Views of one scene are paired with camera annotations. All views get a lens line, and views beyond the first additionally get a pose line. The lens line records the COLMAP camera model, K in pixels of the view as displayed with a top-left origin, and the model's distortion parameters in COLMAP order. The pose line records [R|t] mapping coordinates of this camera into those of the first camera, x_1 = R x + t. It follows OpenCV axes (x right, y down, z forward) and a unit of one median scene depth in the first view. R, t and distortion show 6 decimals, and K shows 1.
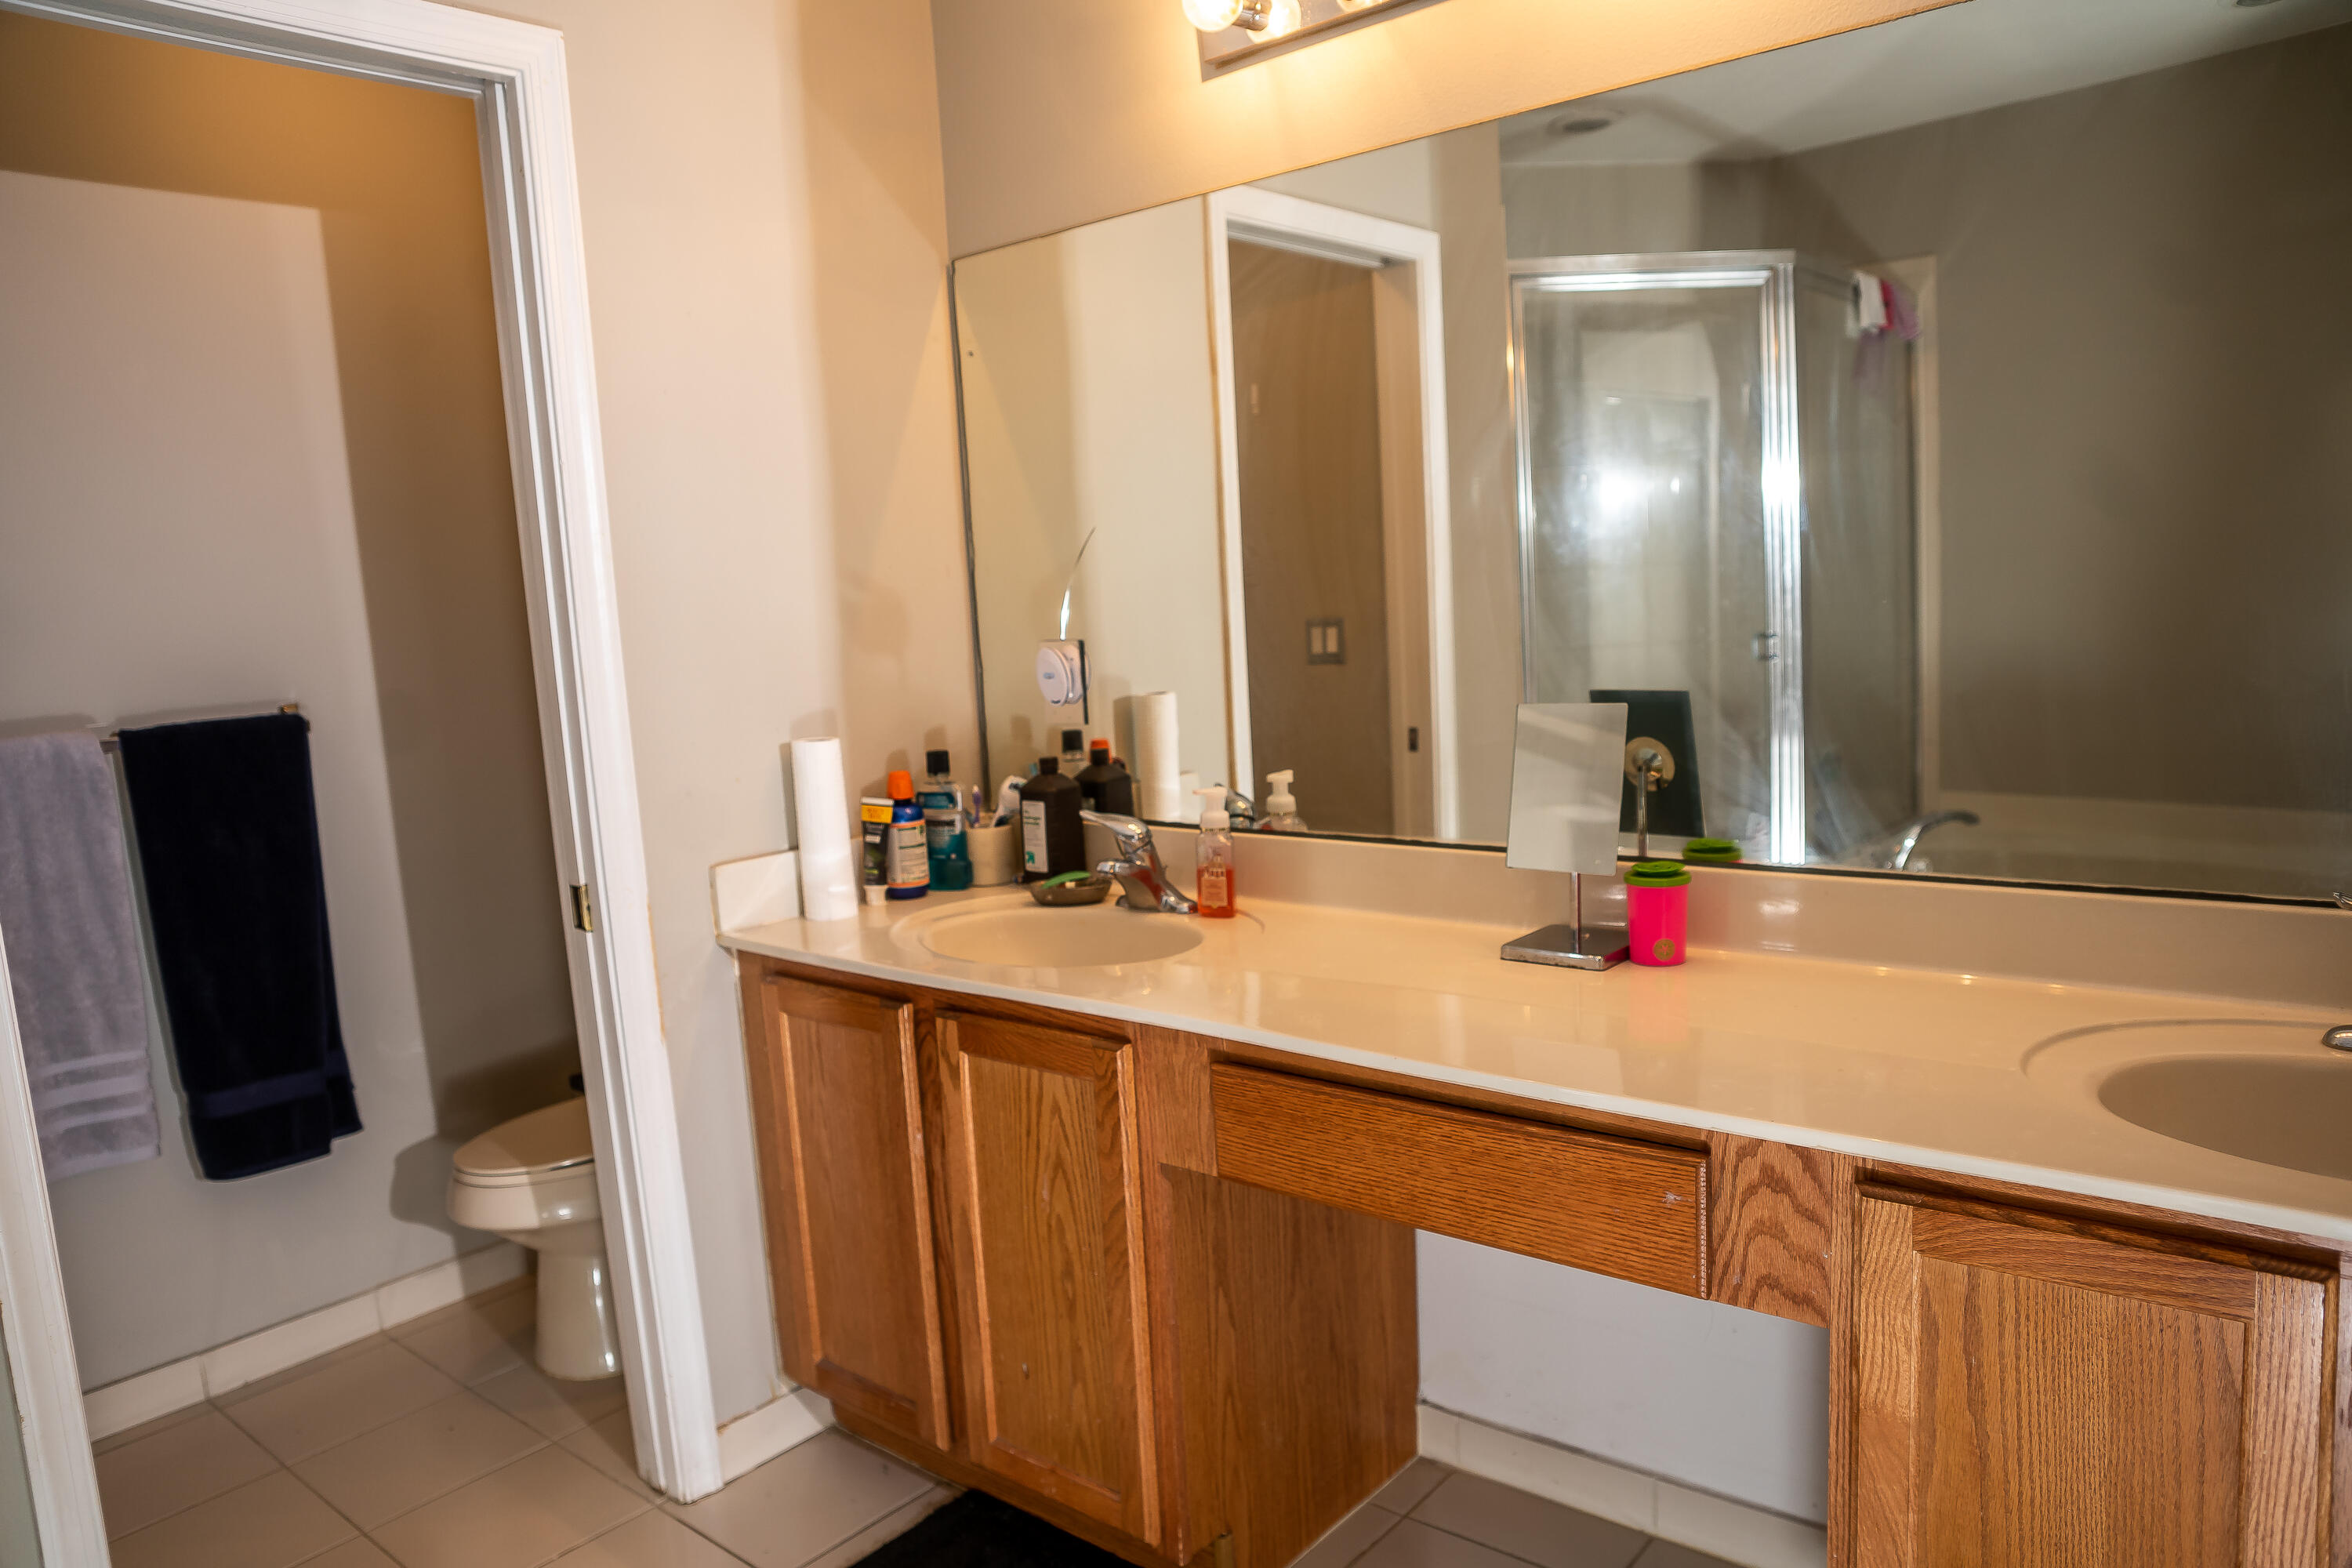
lens RADIAL K [[1591.3, 0, 1170.4], [0, 1591.3, 806.8], [0, 0, 1]] dist [-0.123329, 0.108876]
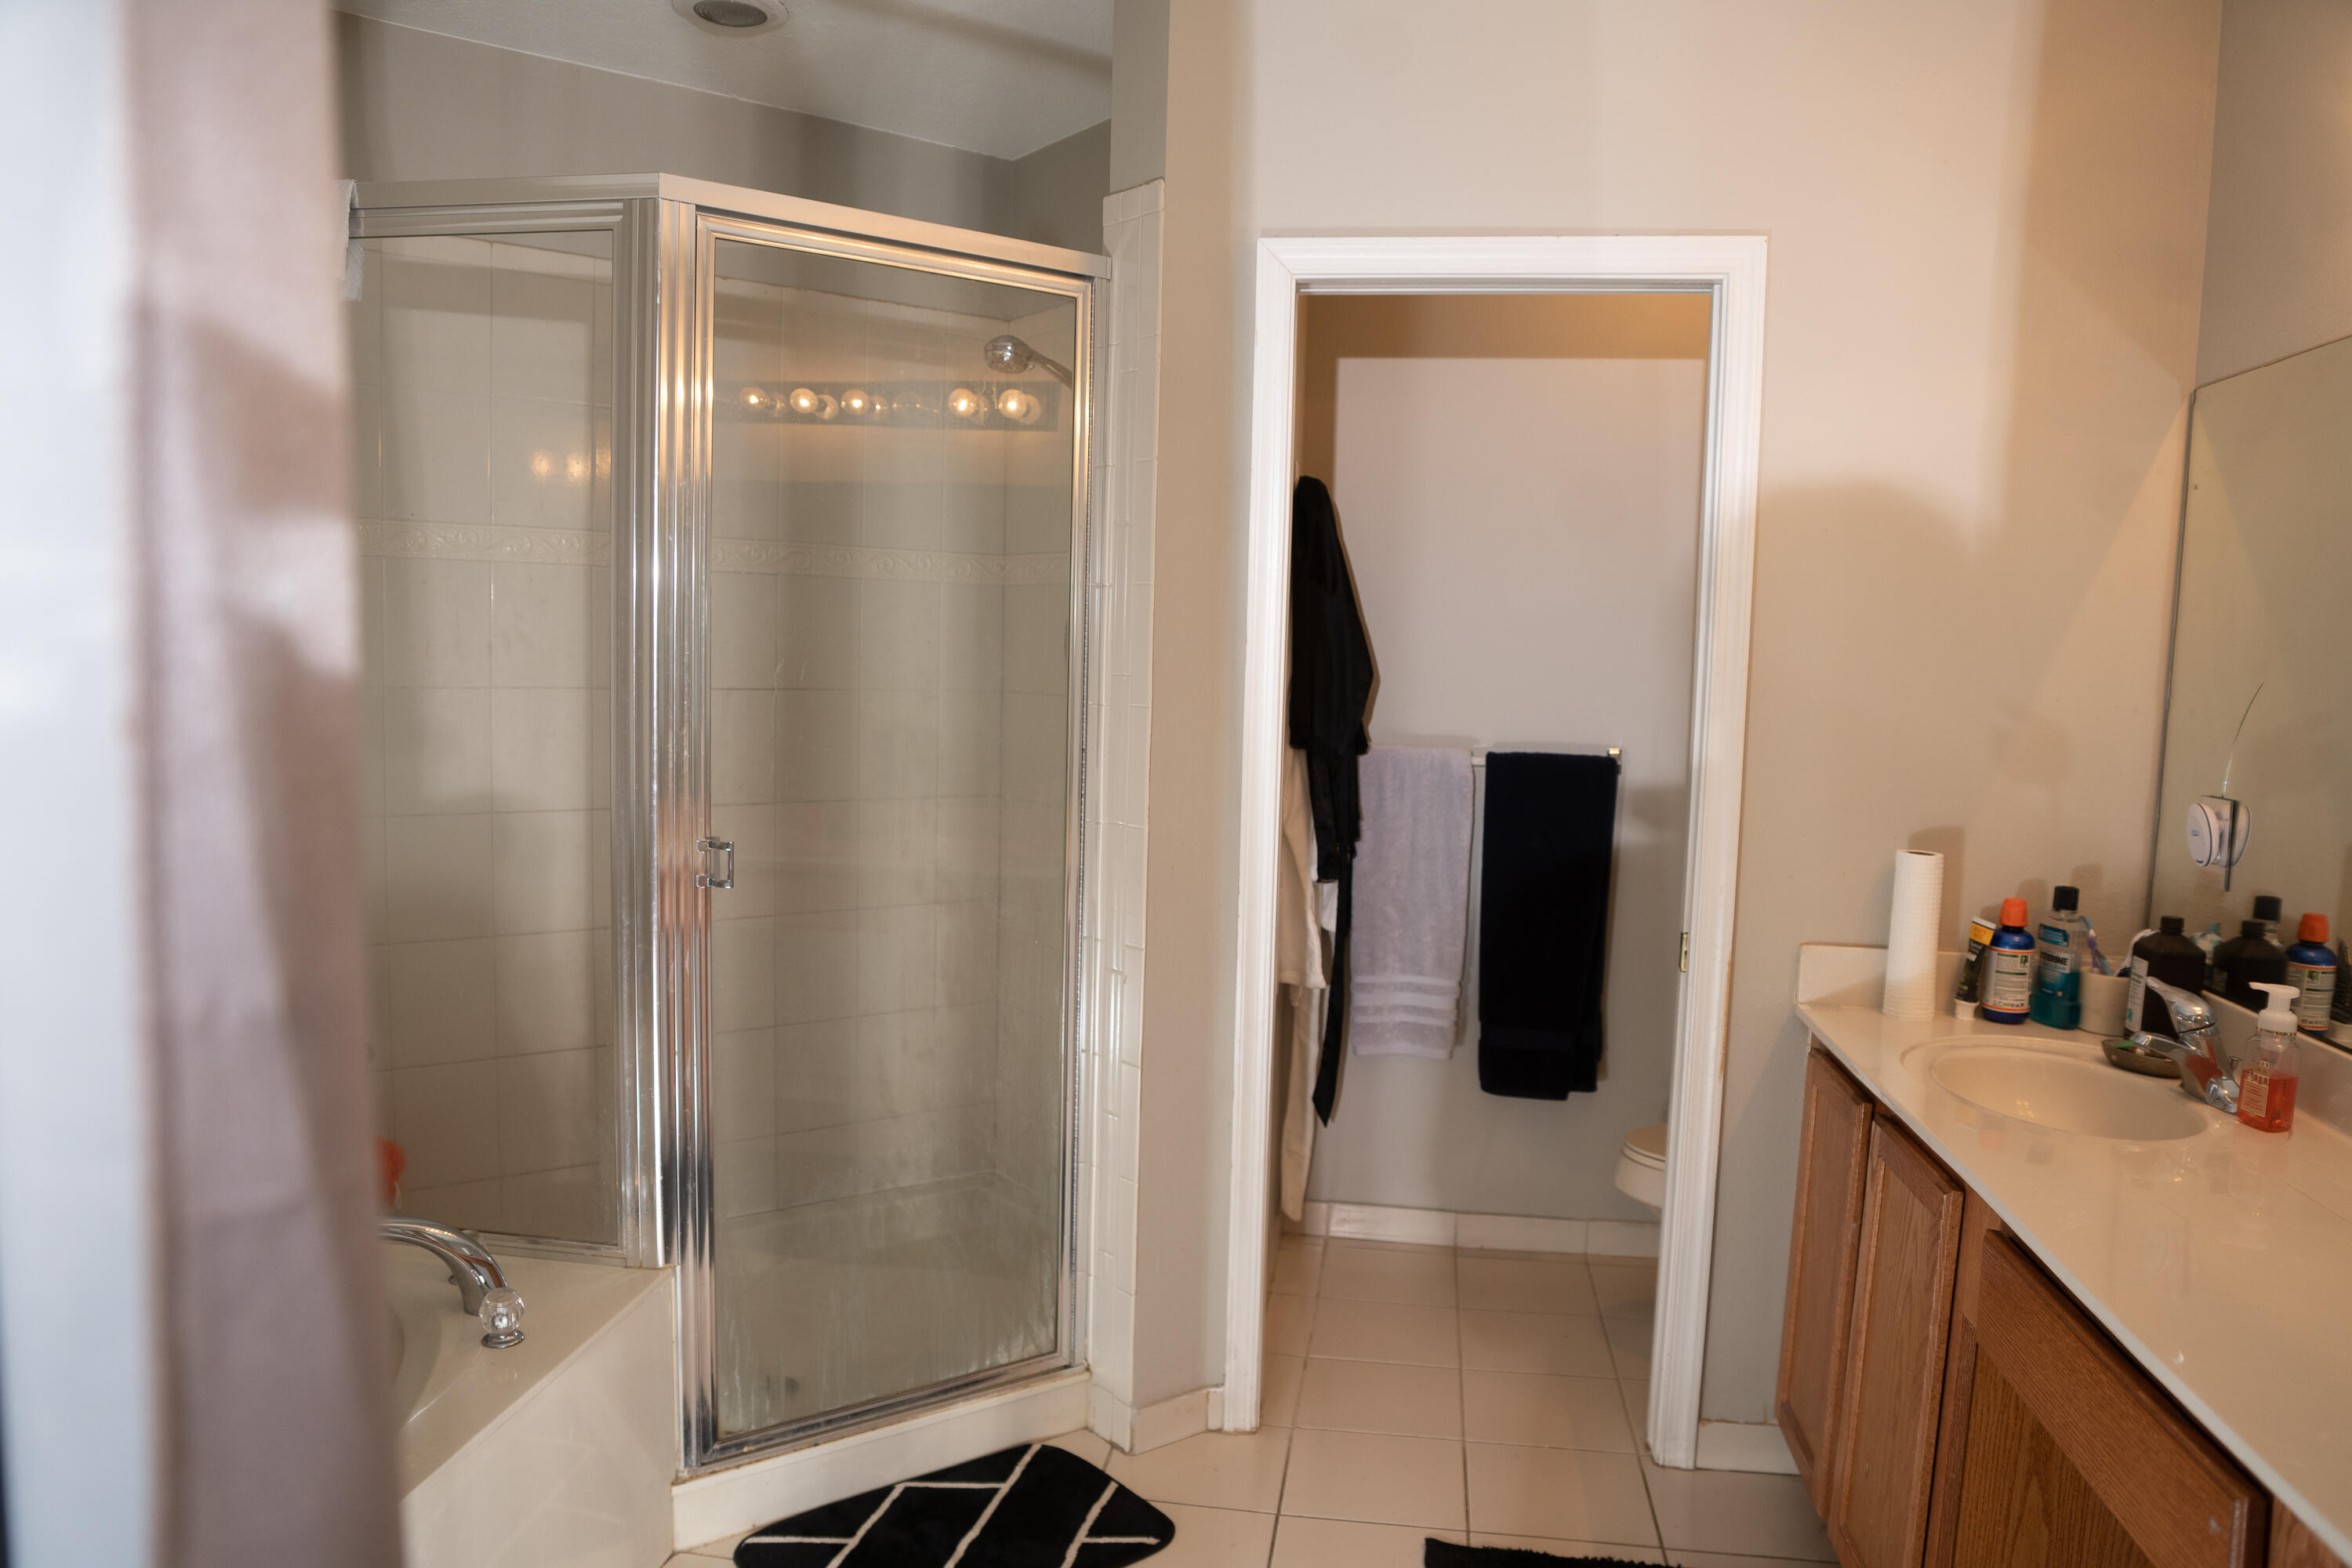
lens RADIAL K [[1591.3, 0, 1170.4], [0, 1591.3, 806.8], [0, 0, 1]] dist [-0.123329, 0.108876]
pose [[0.528630, 0.159205, -0.833789, 0.365499], [-0.175934, 0.981475, 0.075860, -0.060683], [0.830420, 0.106590, 0.546846, -0.004937]]
